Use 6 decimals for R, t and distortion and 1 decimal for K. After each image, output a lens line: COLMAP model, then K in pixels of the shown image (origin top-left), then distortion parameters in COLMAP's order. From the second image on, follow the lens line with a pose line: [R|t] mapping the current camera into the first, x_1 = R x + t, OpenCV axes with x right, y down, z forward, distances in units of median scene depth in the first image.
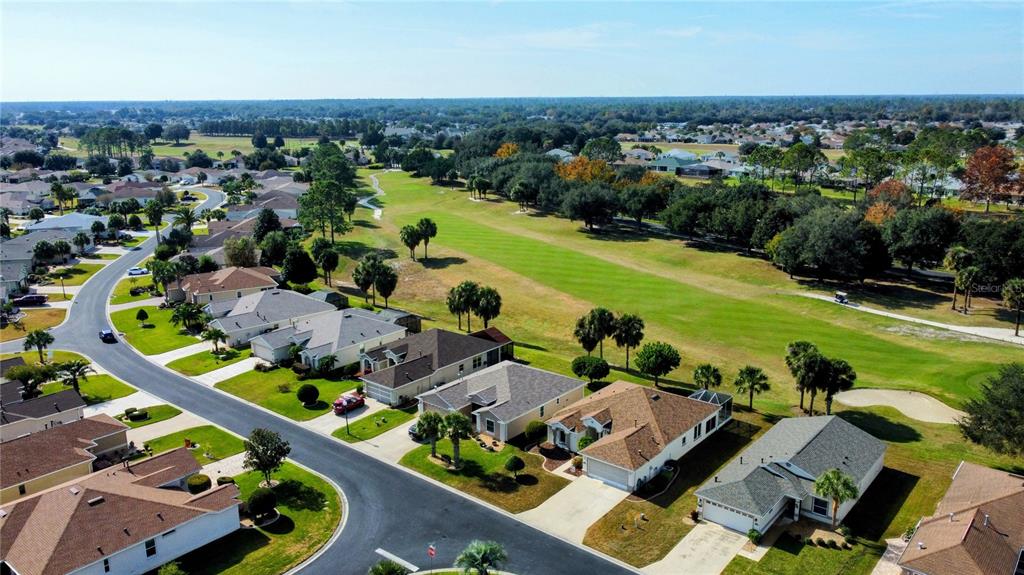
lens RADIAL K [[783.7, 0, 513.4], [0, 783.7, 287.8], [0, 0, 1]] dist [-0.000368, 0.000239]
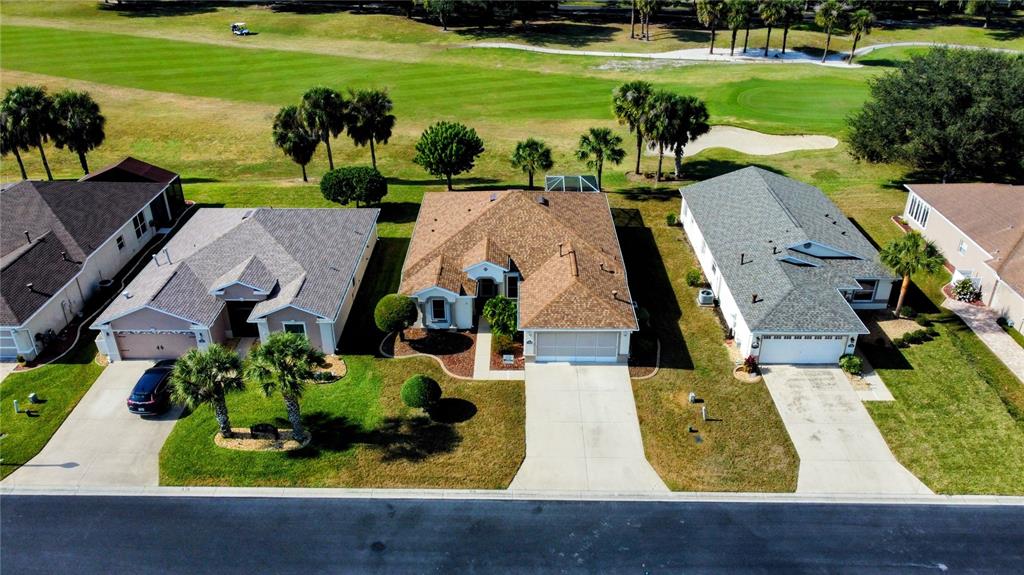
lens RADIAL K [[783.7, 0, 510.3], [0, 783.7, 288.7], [0, 0, 1]] dist [-0.000368, 0.000239]
pose [[0.778923, -0.296670, 0.552508, -0.185743], [0.151069, 0.943846, 0.293824, 0.020113], [-0.608651, -0.145399, 0.780002, 0.505617]]
